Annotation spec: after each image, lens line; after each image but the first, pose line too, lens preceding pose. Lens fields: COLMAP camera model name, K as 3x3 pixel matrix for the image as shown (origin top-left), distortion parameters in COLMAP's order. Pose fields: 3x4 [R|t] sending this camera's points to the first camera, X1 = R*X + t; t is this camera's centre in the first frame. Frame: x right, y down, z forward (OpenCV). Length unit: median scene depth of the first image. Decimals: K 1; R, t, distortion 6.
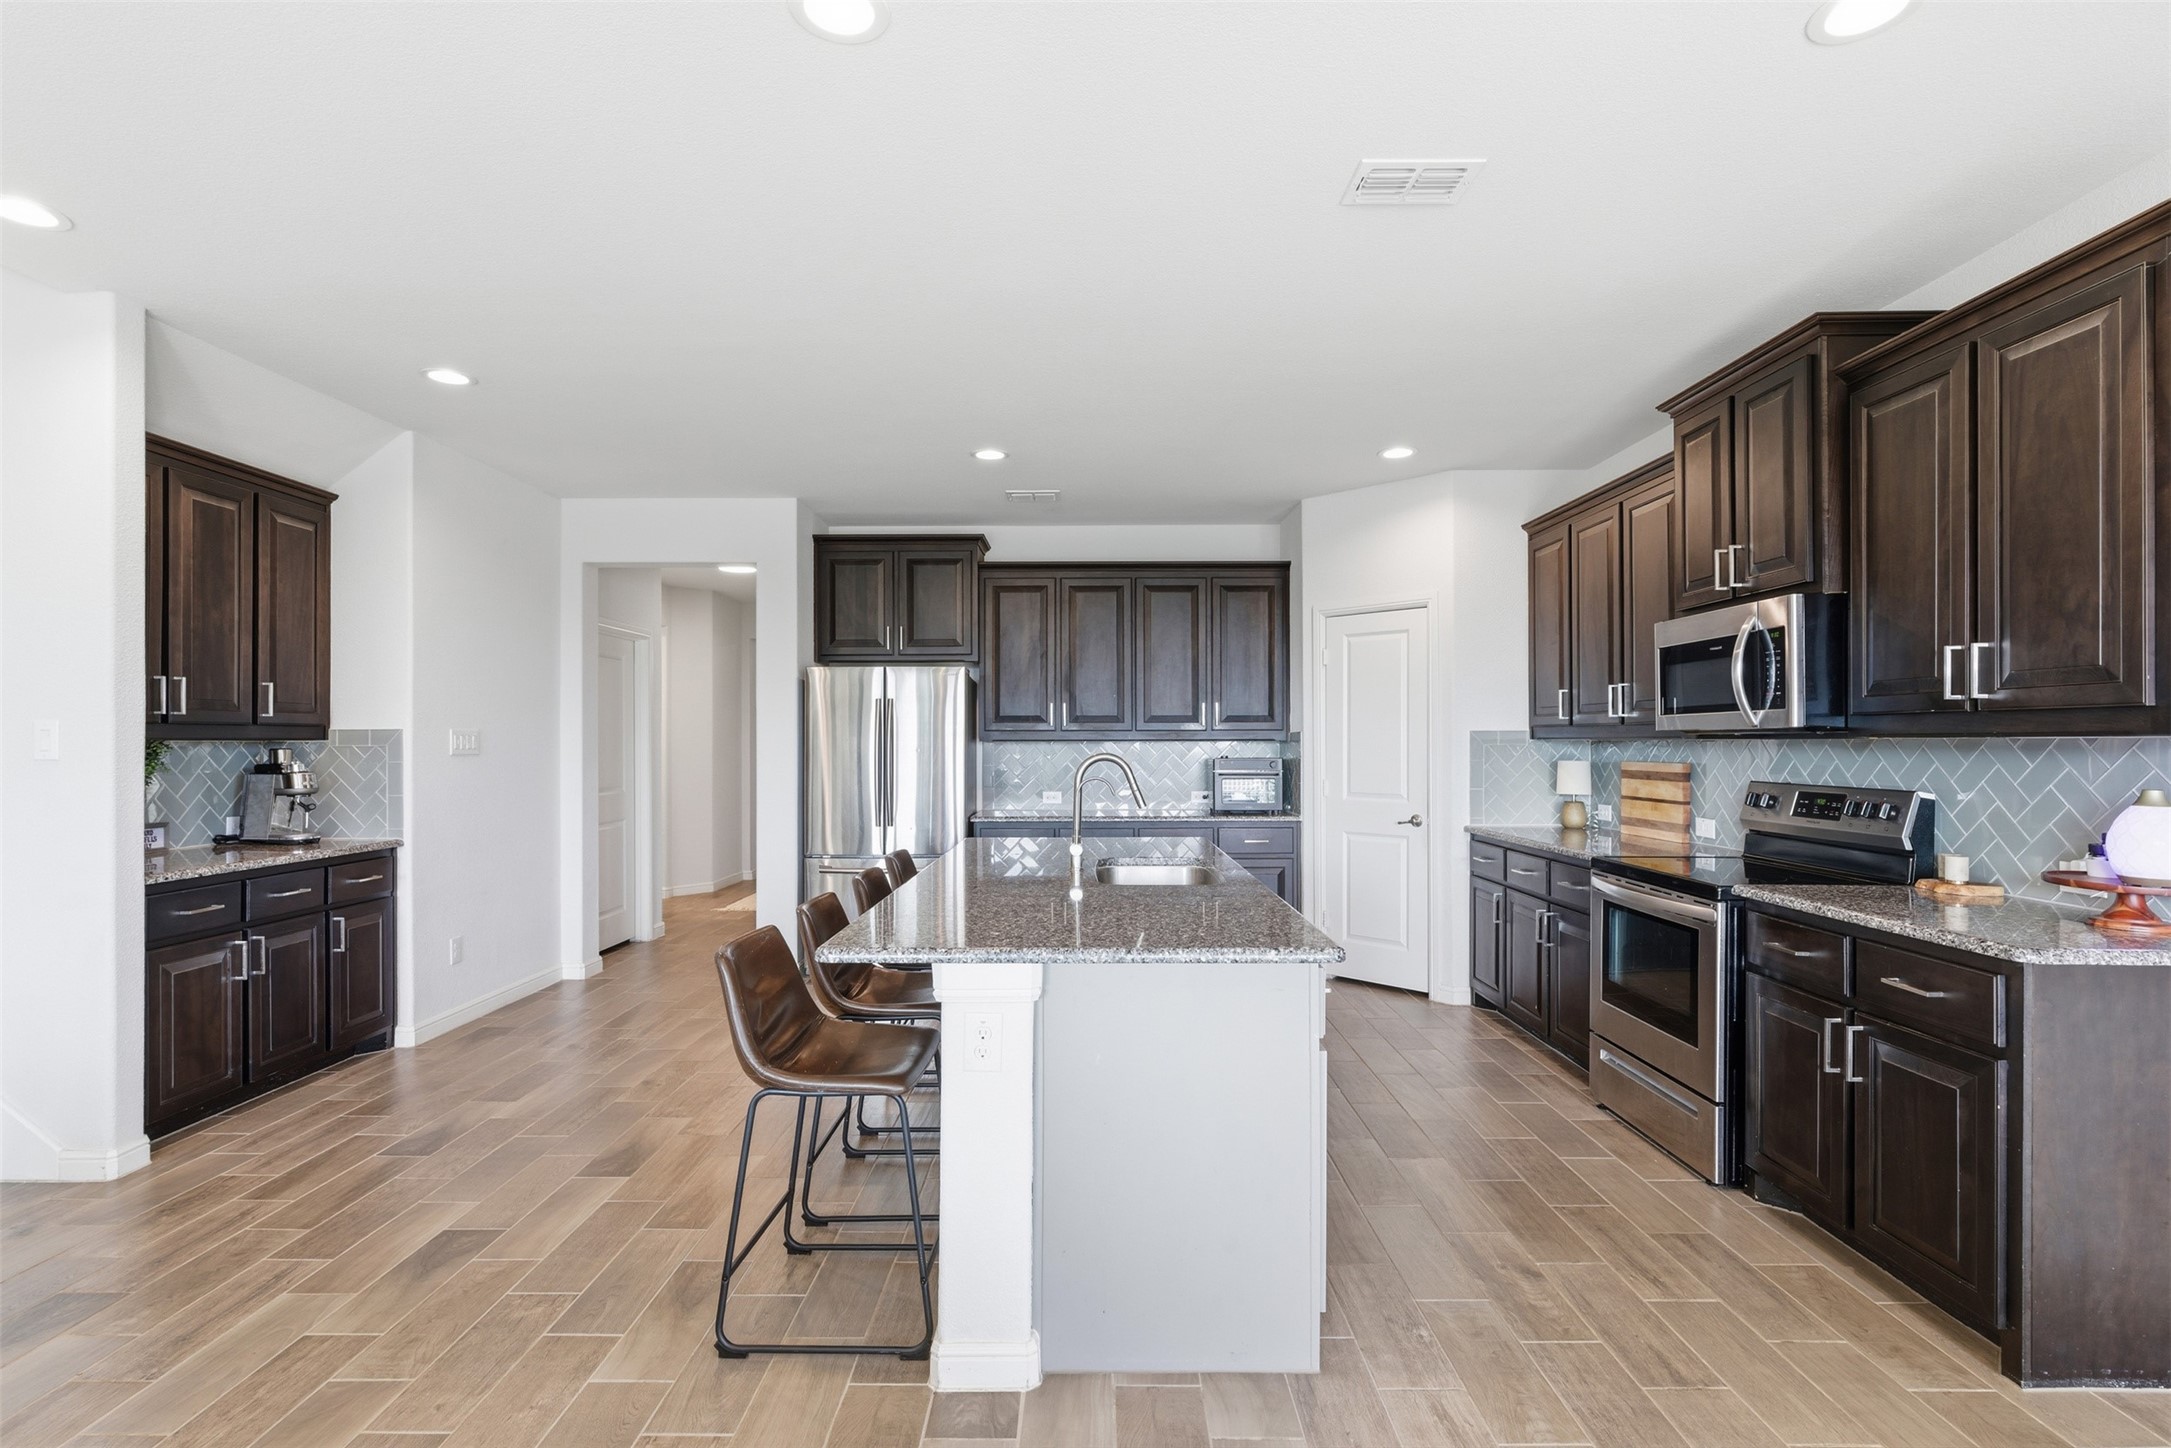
lens RADIAL K [[1027.3, 0, 1074.8], [0, 1027.3, 734.3], [0, 0, 1]] dist [-0.005294, -0.000963]
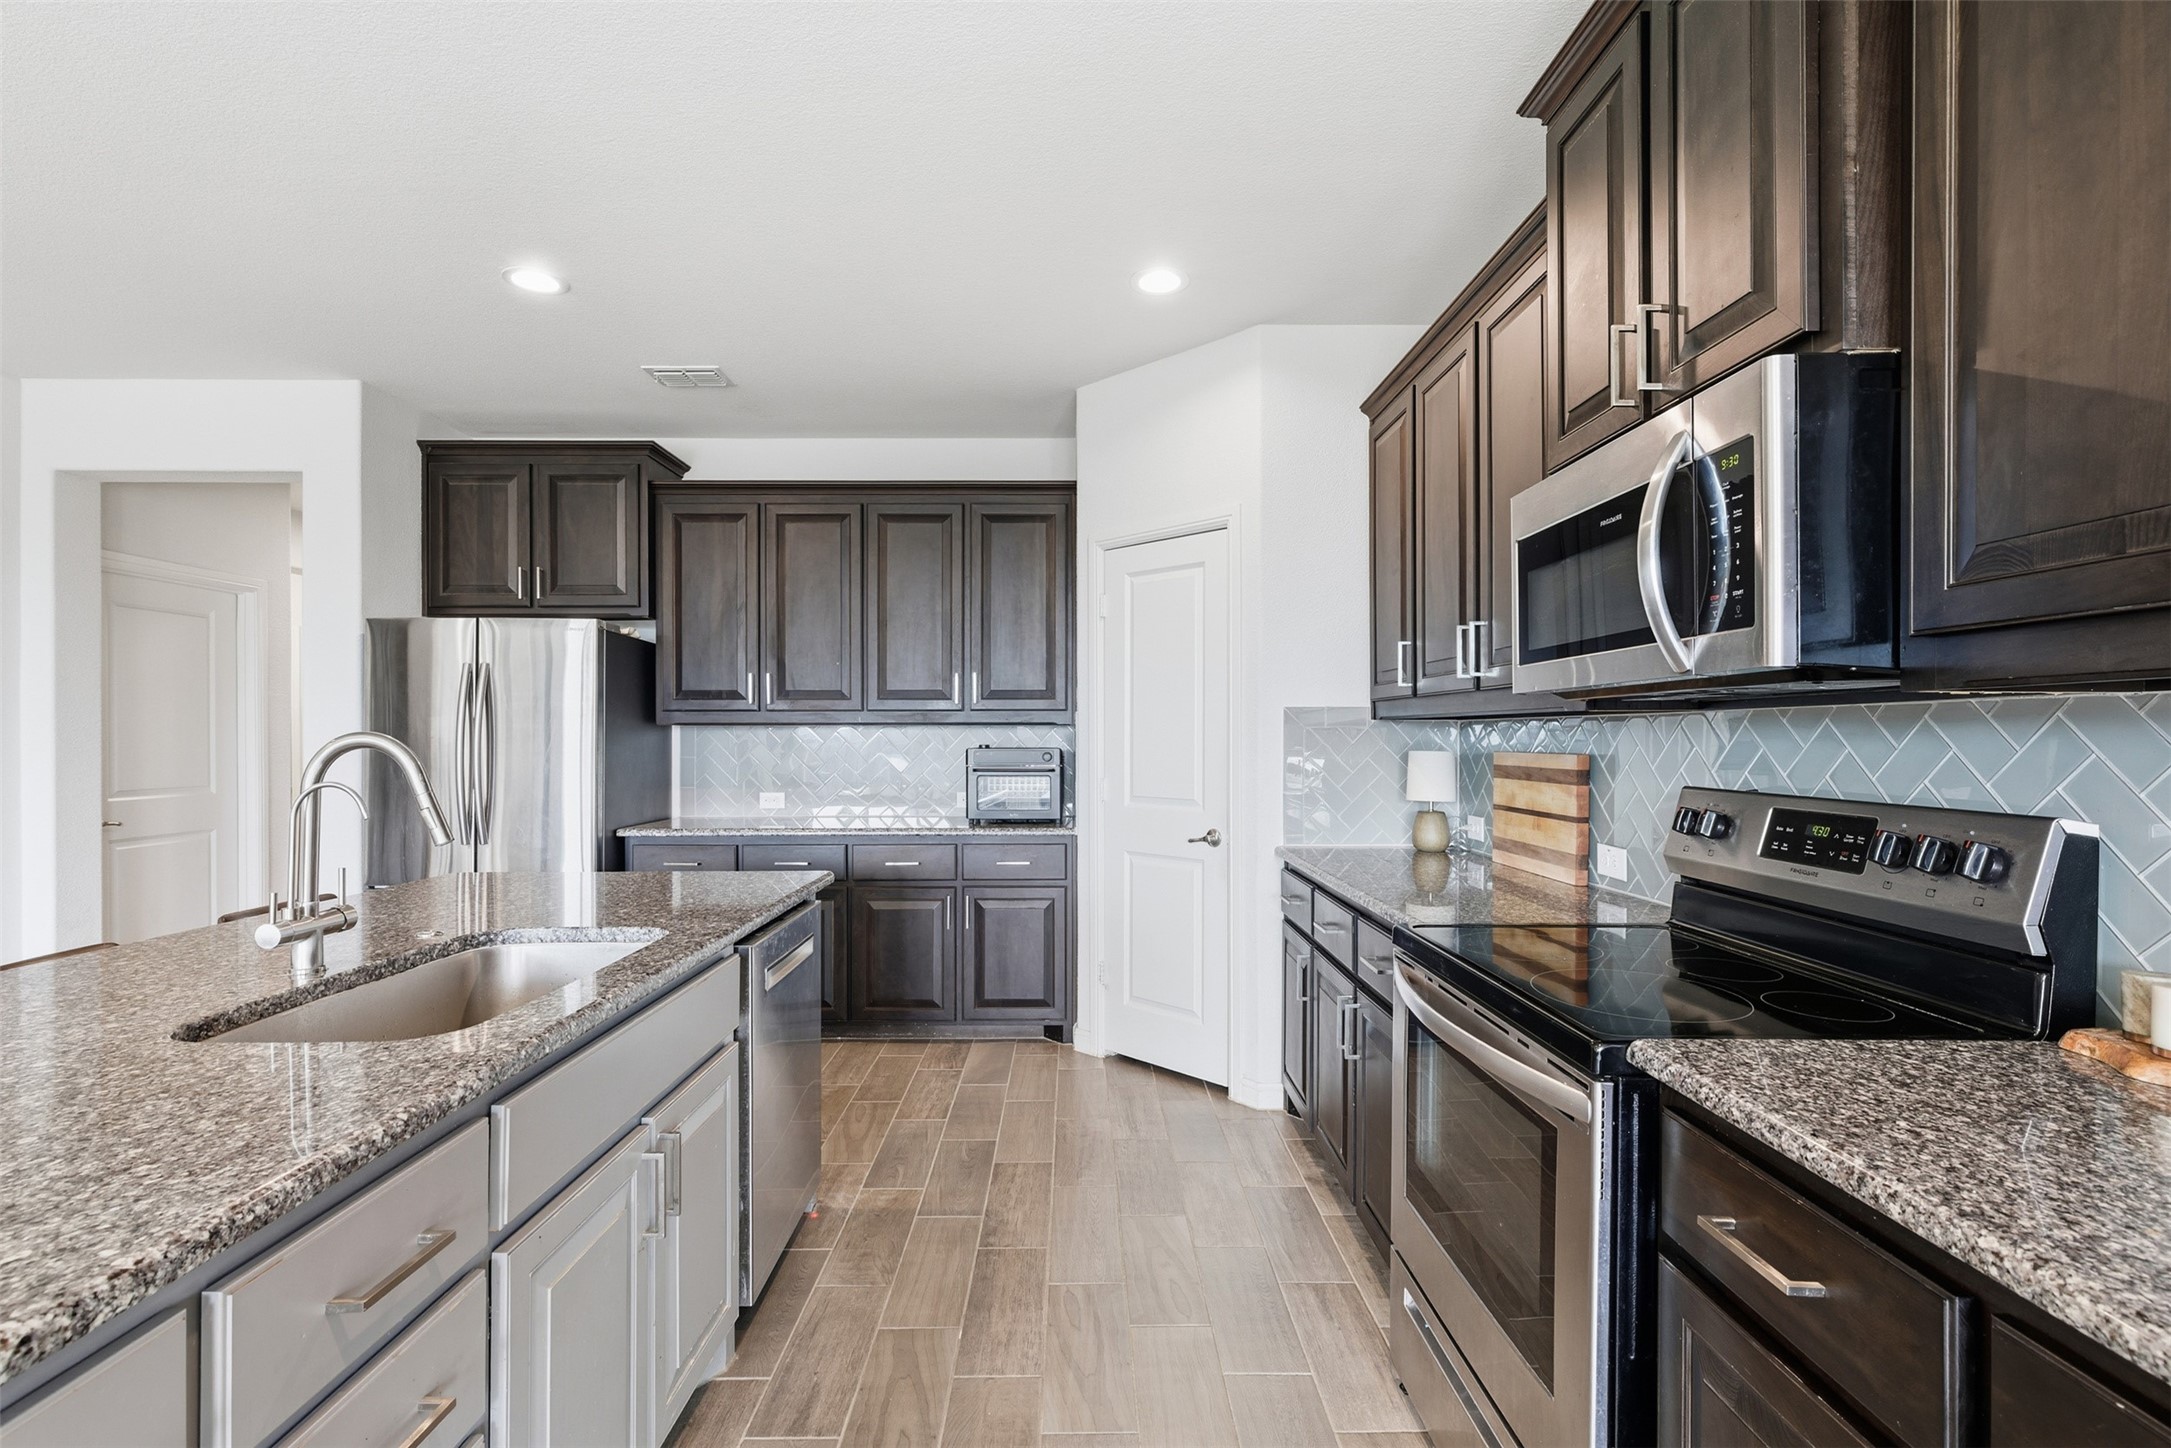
lens RADIAL K [[969.9, 0, 1091.0], [0, 969.9, 735.4], [0, 0, 1]] dist [-0.002746, 0.000109]
pose [[0.999791, 0.000059, 0.020466, 0.286150], [-0.000189, 0.999980, 0.006388, 0.013024], [-0.020465, -0.006391, 0.999770, 0.421074]]
